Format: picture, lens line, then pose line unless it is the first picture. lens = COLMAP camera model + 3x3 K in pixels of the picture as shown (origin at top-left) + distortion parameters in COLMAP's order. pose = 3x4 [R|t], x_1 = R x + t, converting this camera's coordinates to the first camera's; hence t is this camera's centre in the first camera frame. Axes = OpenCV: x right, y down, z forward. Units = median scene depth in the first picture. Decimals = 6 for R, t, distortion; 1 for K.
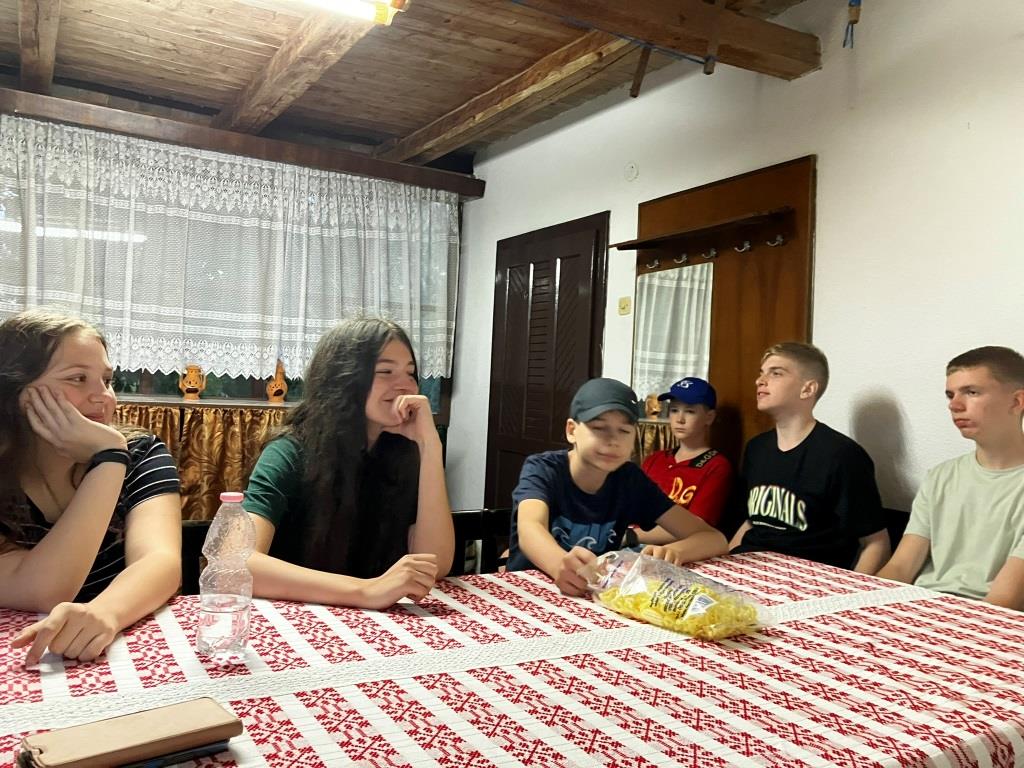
lens RADIAL K [[837.7, 0, 506.2], [0, 837.7, 377.7], [0, 0, 1]] dist [0.008154, -0.002066]
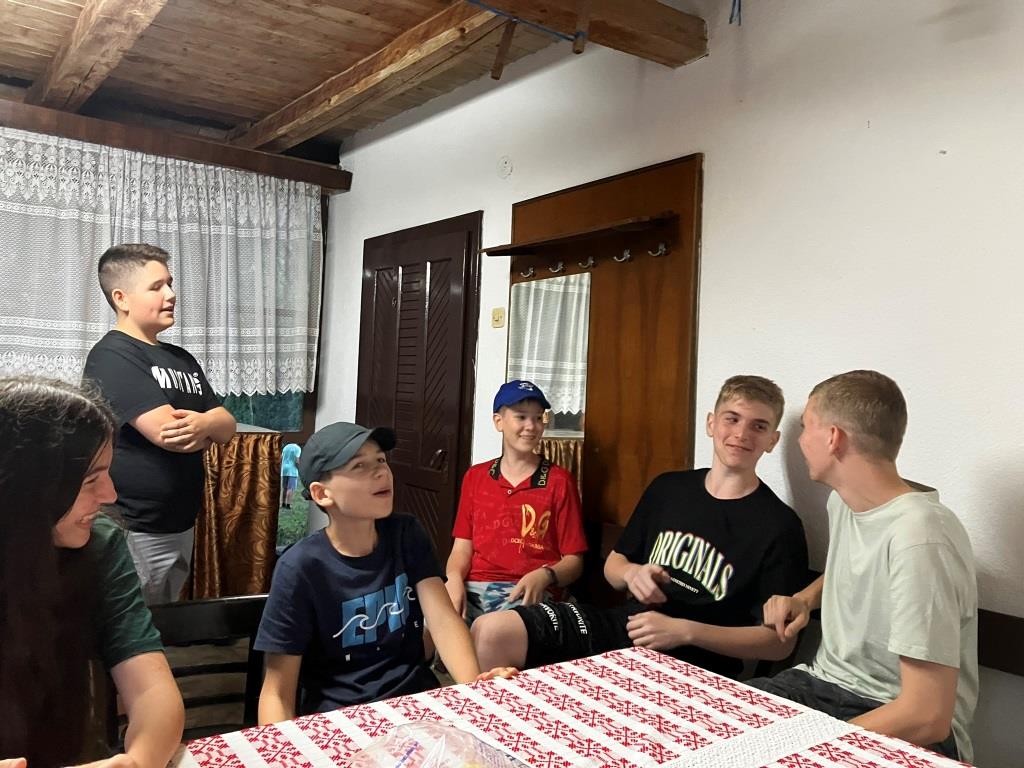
lens RADIAL K [[837.7, 0, 506.2], [0, 837.7, 377.7], [0, 0, 1]] dist [0.008154, -0.002066]
pose [[0.993506, -0.001042, 0.113776, 0.045573], [0.000290, 0.999978, 0.006629, -0.025617], [-0.113780, -0.006553, 0.993484, 0.103874]]
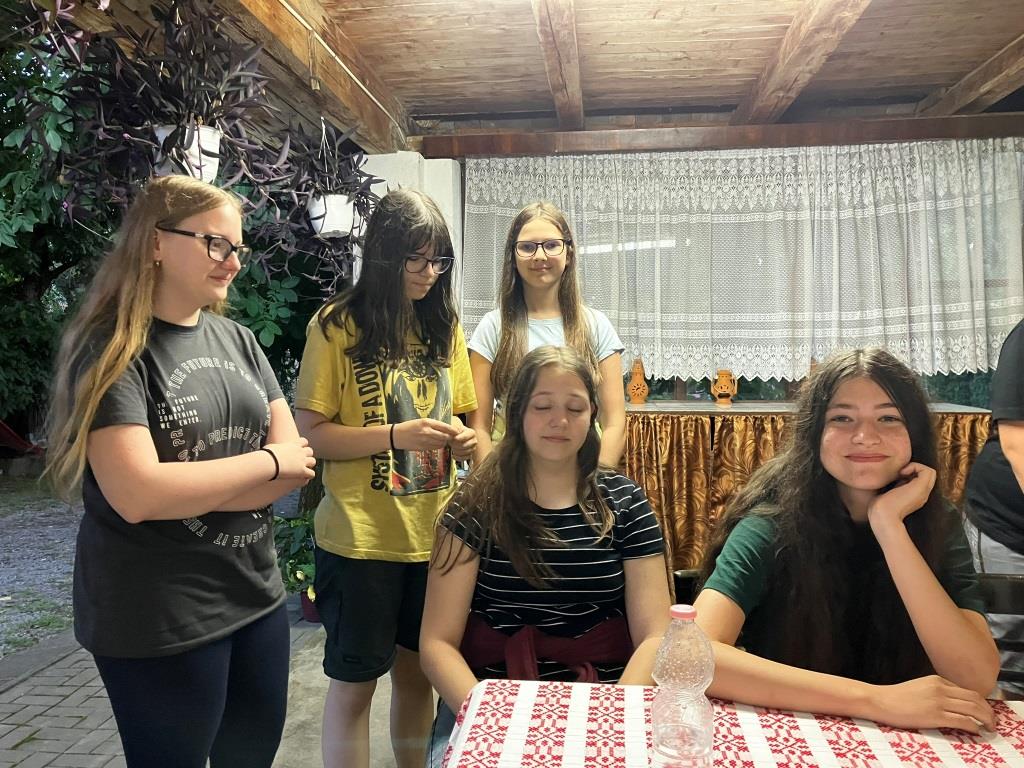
lens RADIAL K [[837.7, 0, 506.2], [0, 837.7, 377.7], [0, 0, 1]] dist [0.008154, -0.002066]
pose [[0.802047, -0.040415, -0.595892, 0.010008], [0.053166, 0.998578, 0.003832, -0.024876], [0.594890, -0.034754, 0.803055, 0.058000]]
